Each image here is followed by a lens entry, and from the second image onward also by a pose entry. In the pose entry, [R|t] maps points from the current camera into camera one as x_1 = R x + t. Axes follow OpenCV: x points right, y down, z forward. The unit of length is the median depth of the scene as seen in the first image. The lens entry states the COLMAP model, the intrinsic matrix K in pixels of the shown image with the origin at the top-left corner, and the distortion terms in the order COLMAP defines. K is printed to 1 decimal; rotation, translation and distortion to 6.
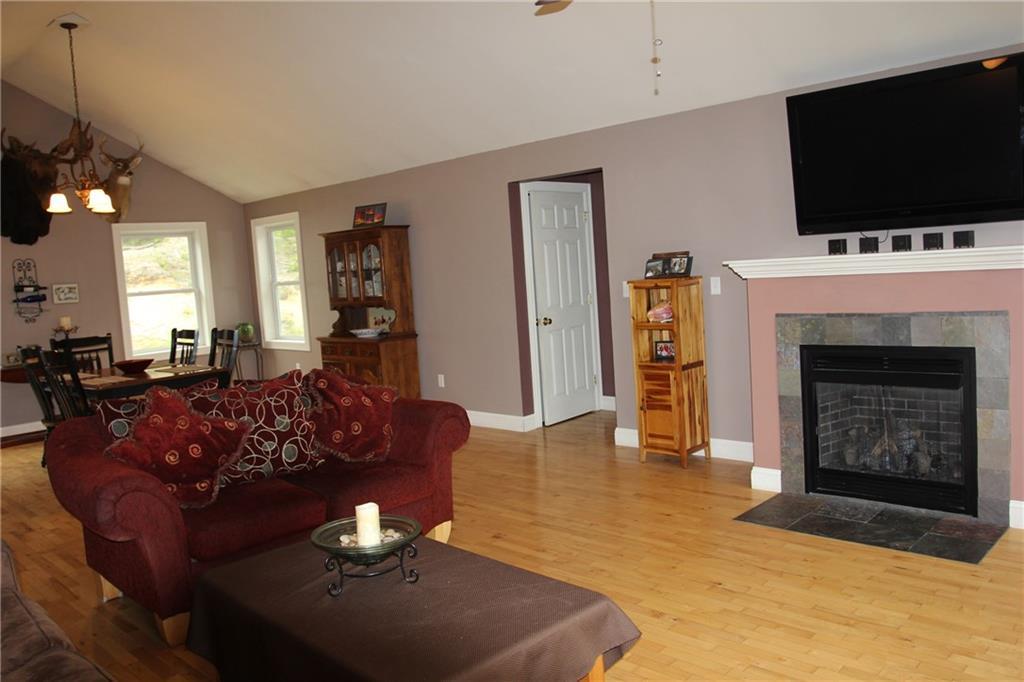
lens RADIAL K [[800.4, 0, 514.8], [0, 800.4, 343.0], [0, 0, 1]] dist [-0.061838, 0.011708]
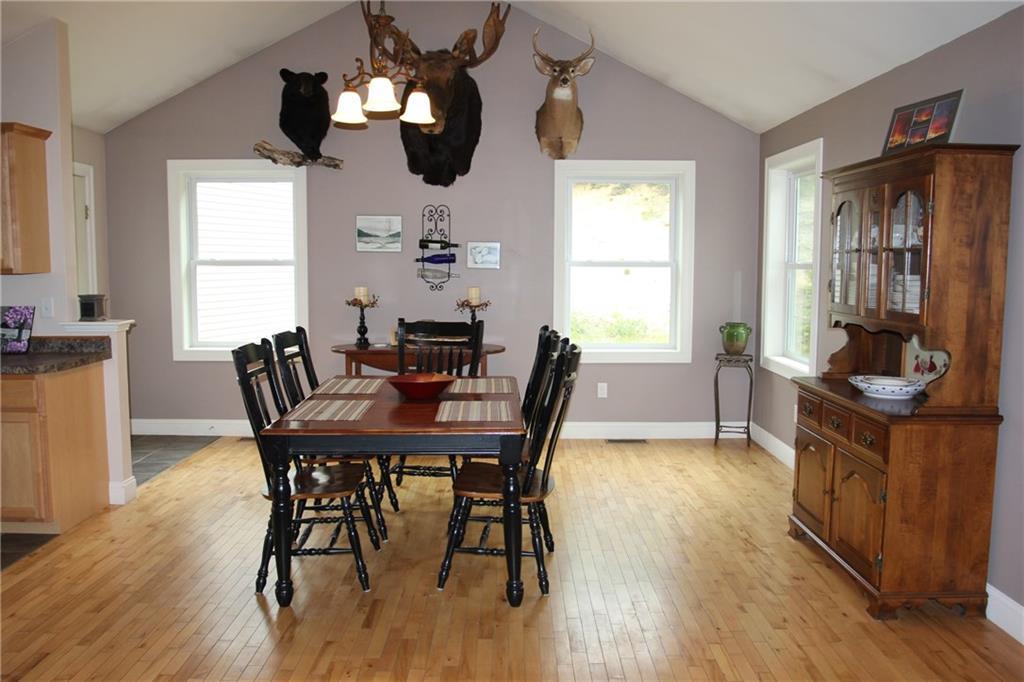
lens RADIAL K [[800.4, 0, 518.1], [0, 800.4, 337.0], [0, 0, 1]] dist [-0.061838, 0.011708]
pose [[0.699197, 0.137761, -0.701531, -0.019600], [-0.119637, 0.989968, 0.075163, -0.049695], [0.704848, 0.031375, 0.708664, 0.523044]]
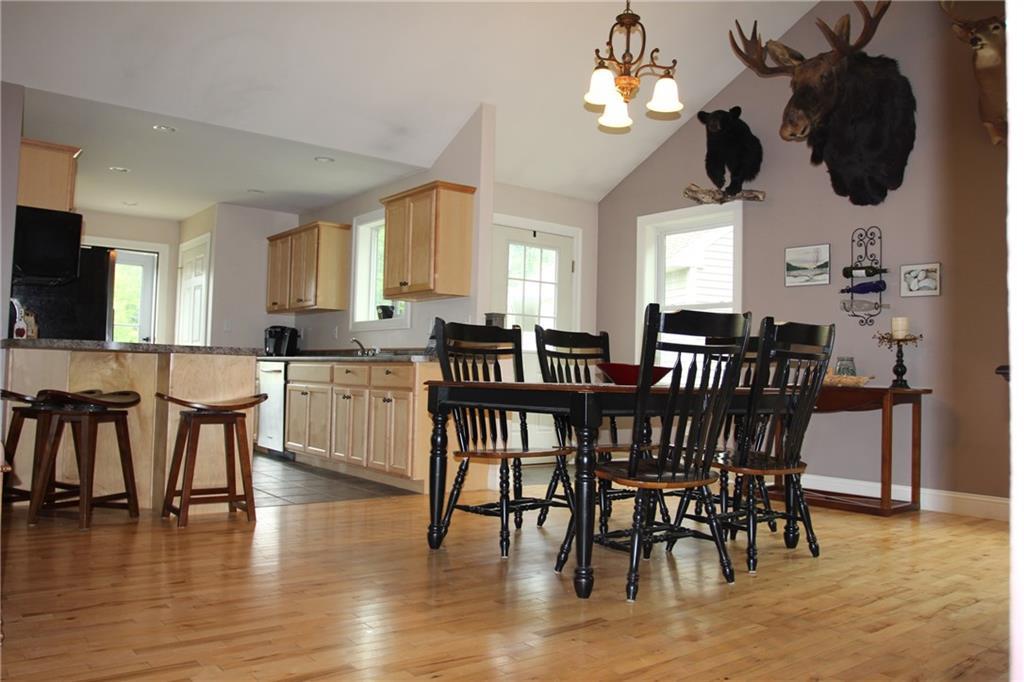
lens RADIAL K [[800.4, 0, 516.2], [0, 800.4, 335.4], [0, 0, 1]] dist [-0.061838, 0.011708]
pose [[-0.120799, 0.020446, -0.992466, 0.063434], [-0.111408, 0.993192, 0.034021, -0.007816], [0.986406, 0.114678, -0.117699, 0.809336]]
